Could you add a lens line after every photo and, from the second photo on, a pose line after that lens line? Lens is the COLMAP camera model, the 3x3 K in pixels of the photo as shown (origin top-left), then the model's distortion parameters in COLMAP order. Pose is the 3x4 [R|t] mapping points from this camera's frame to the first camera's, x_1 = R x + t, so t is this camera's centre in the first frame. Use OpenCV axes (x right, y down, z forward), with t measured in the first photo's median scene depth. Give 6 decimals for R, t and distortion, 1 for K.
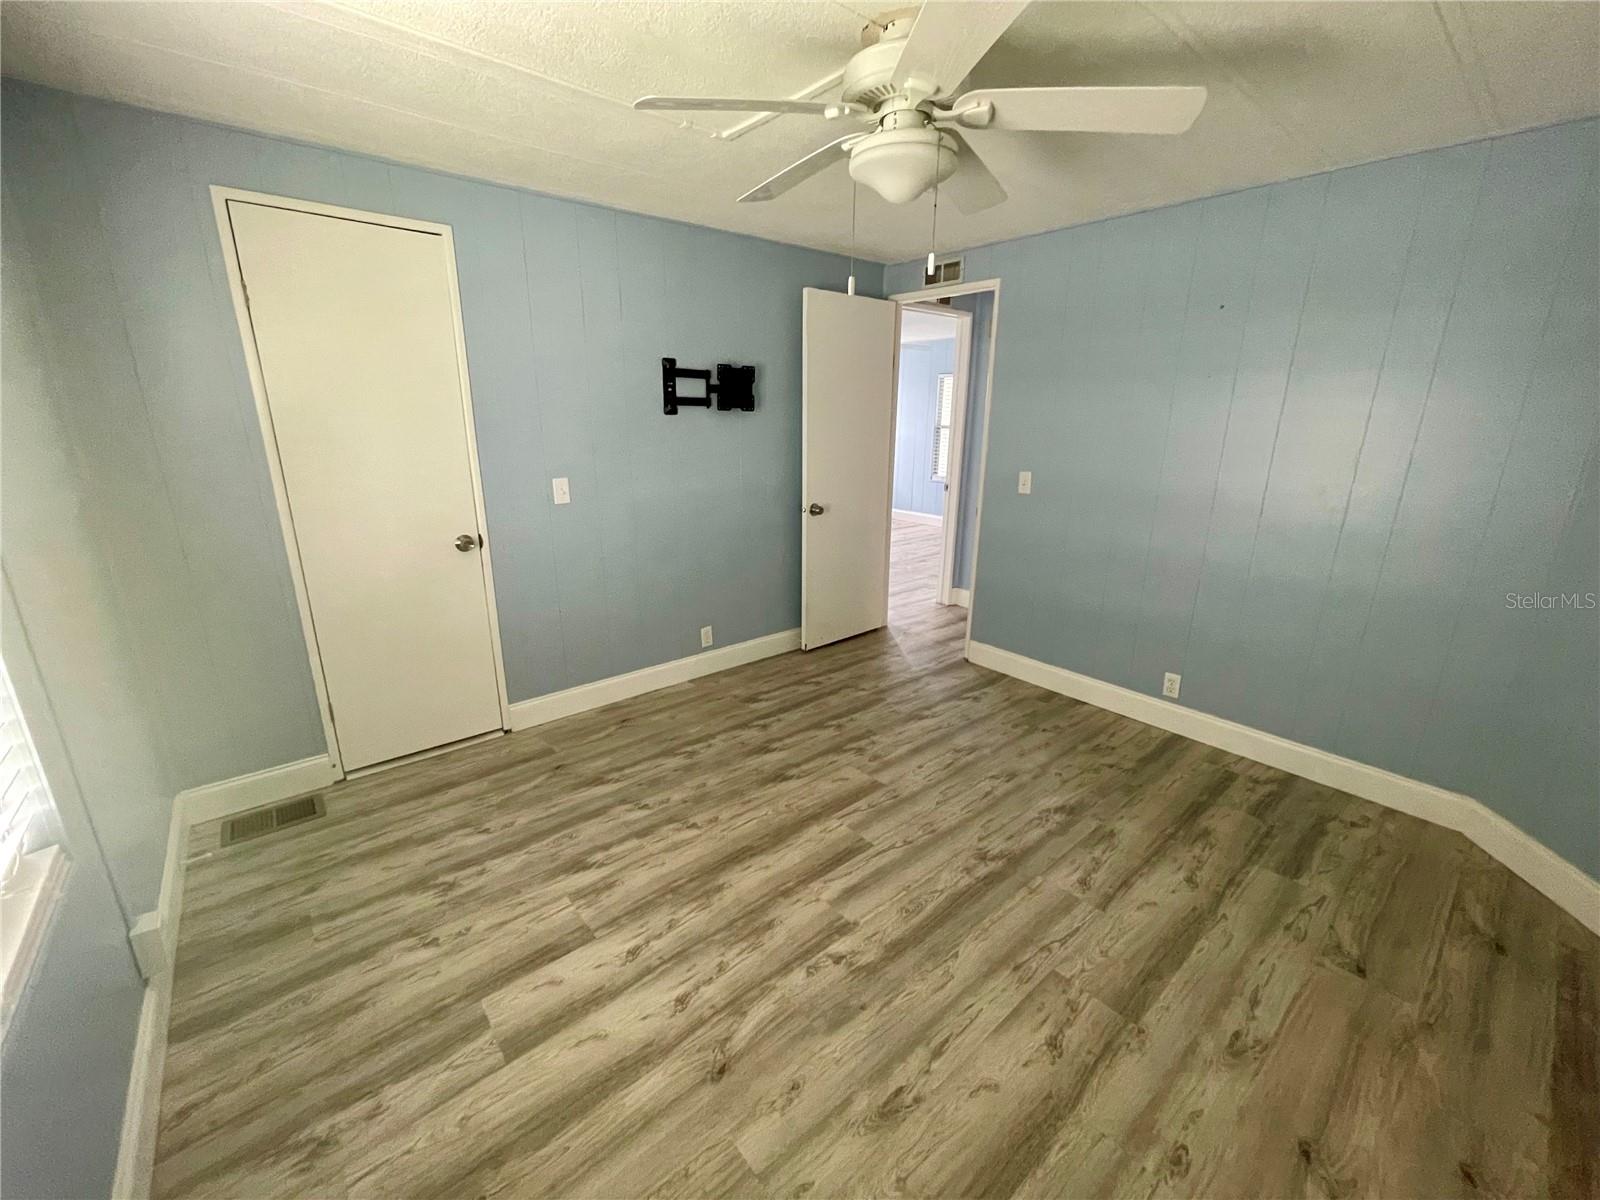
lens RADIAL K [[643.0, 0, 800.0], [0, 643.0, 600.0], [0, 0, 1]] dist [-0.000104, -0.000051]
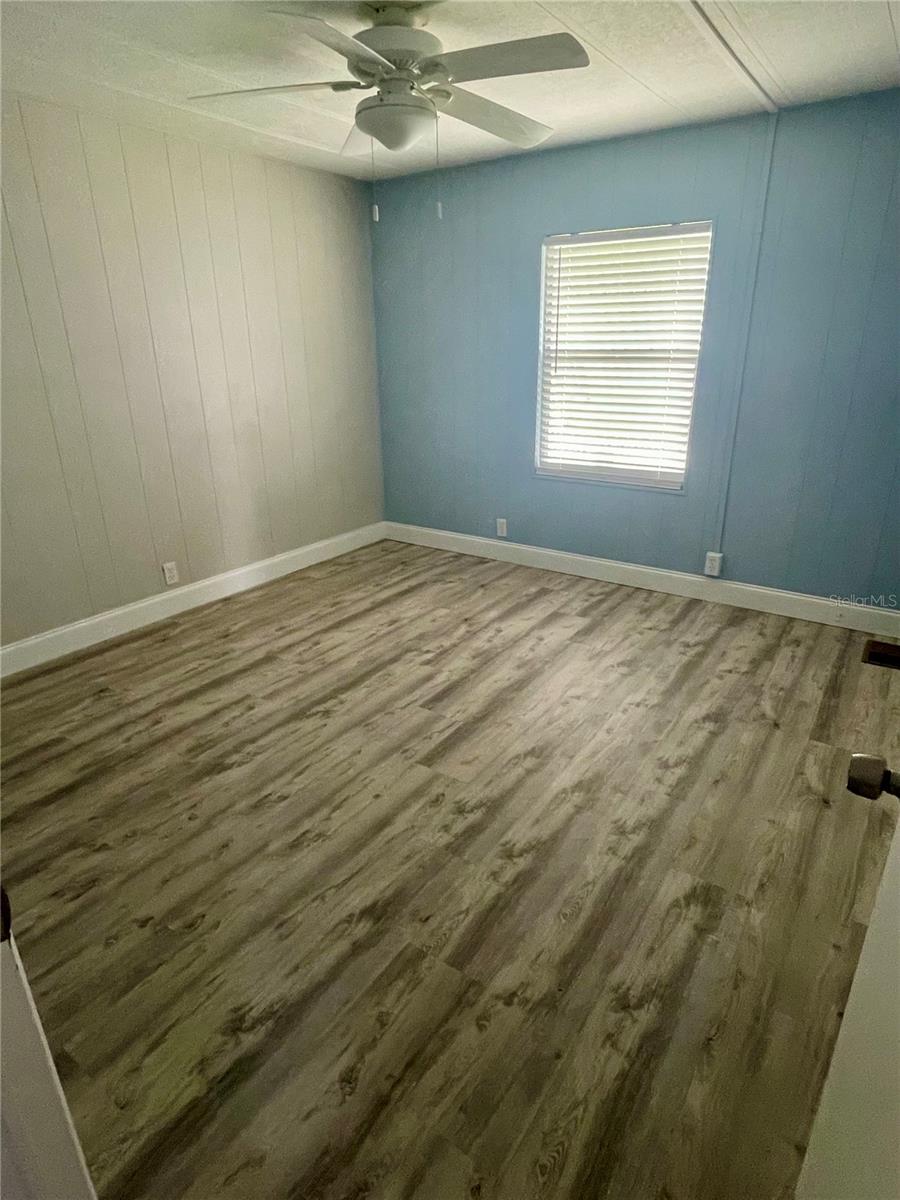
lens RADIAL K [[680.2, 0, 450.0], [0, 680.2, 600.0], [0, 0, 1]] dist [0.001377, -0.000244]
pose [[-0.965800, 0.096906, -0.240497, 0.346649], [-0.067211, 0.802263, 0.593175, -0.518714], [0.250424, 0.589053, -0.768313, 1.899303]]
